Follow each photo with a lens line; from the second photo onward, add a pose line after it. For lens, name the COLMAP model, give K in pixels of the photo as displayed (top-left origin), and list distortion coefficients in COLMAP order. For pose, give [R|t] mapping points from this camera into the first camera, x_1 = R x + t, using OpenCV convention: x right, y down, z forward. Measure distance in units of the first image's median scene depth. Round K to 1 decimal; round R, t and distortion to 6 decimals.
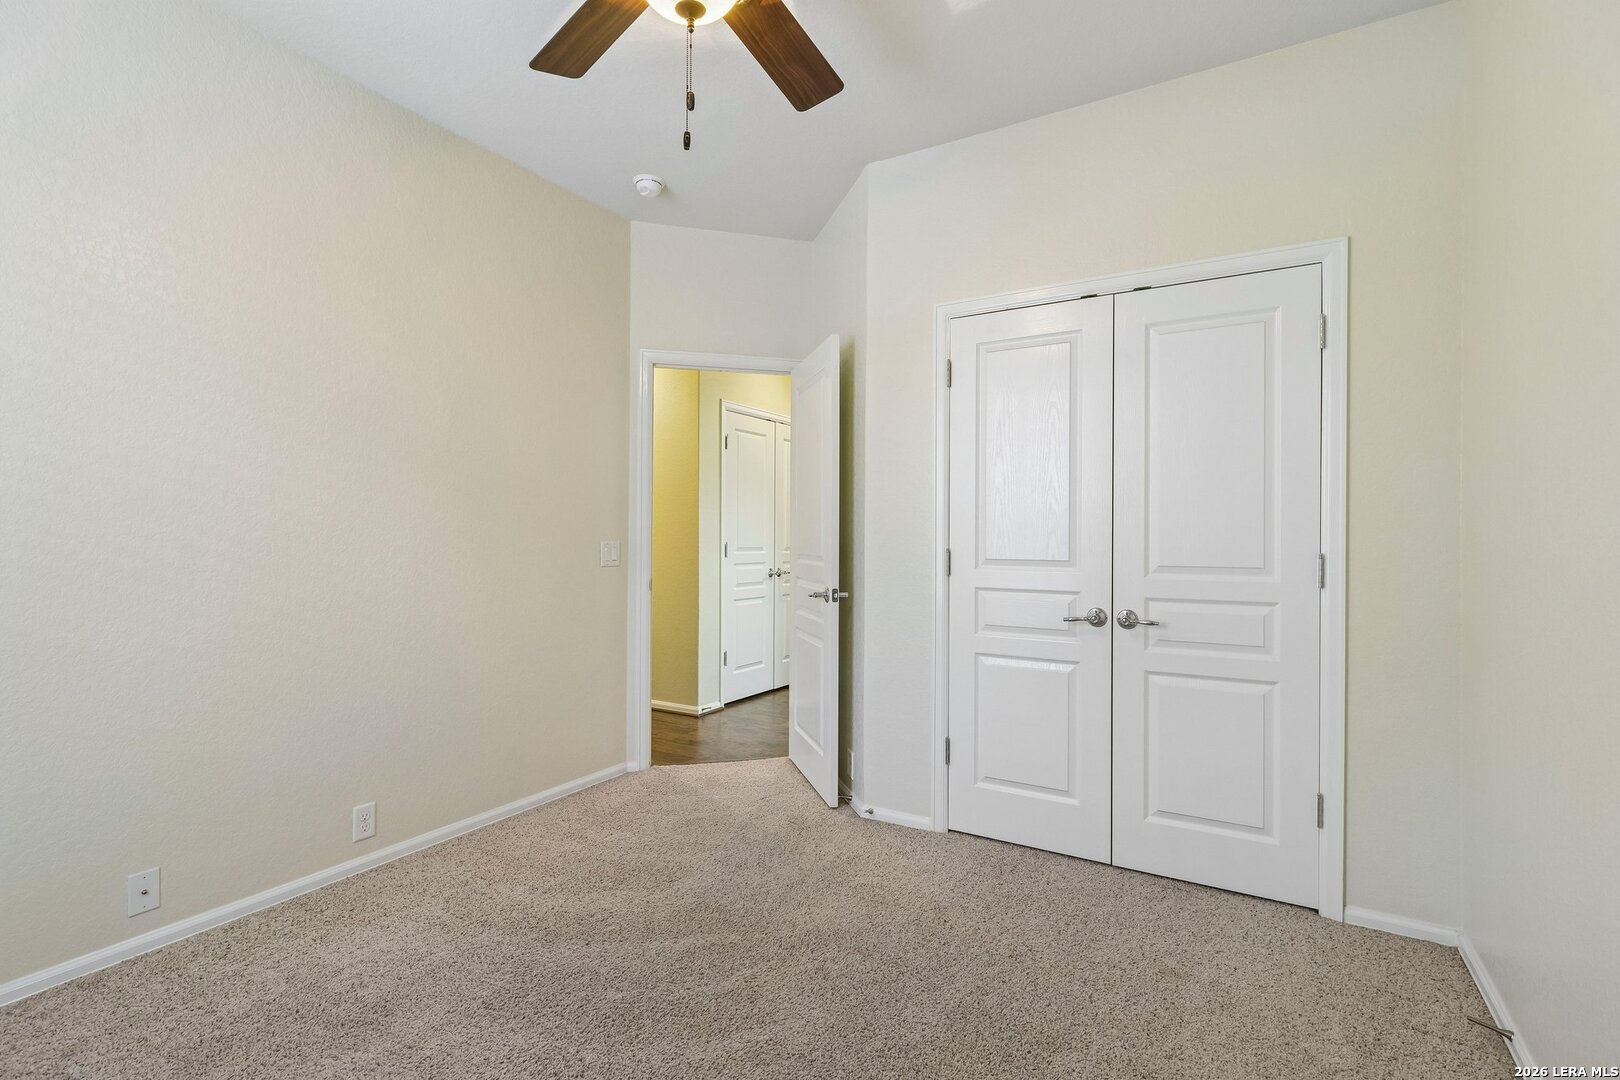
lens RADIAL K [[748.4, 0, 807.3], [0, 748.4, 537.3], [0, 0, 1]] dist [0.001983, -0.000115]
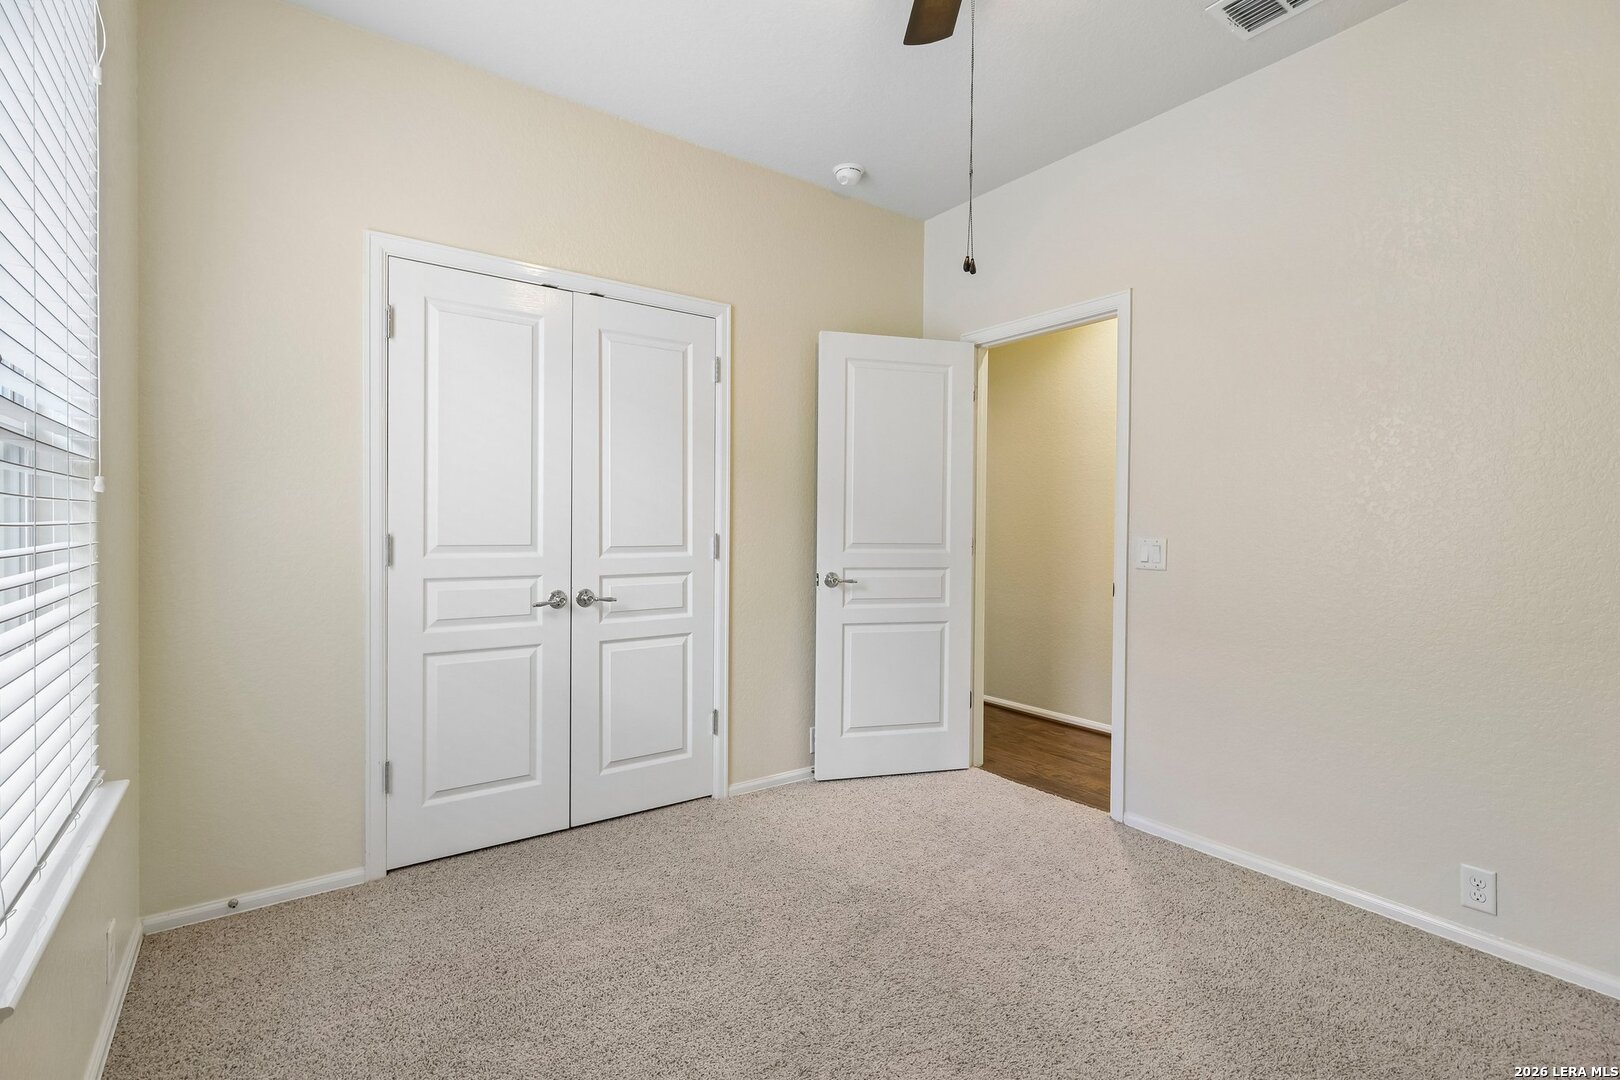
lens RADIAL K [[754.5, 0, 811.2], [0, 754.5, 528.8], [0, 0, 1]] dist [-0.000803, -0.000522]
pose [[0.383935, -0.012177, 0.923280, -0.455951], [-0.009440, 0.999809, 0.017112, -0.010937], [-0.923312, -0.015285, 0.383747, 0.280970]]
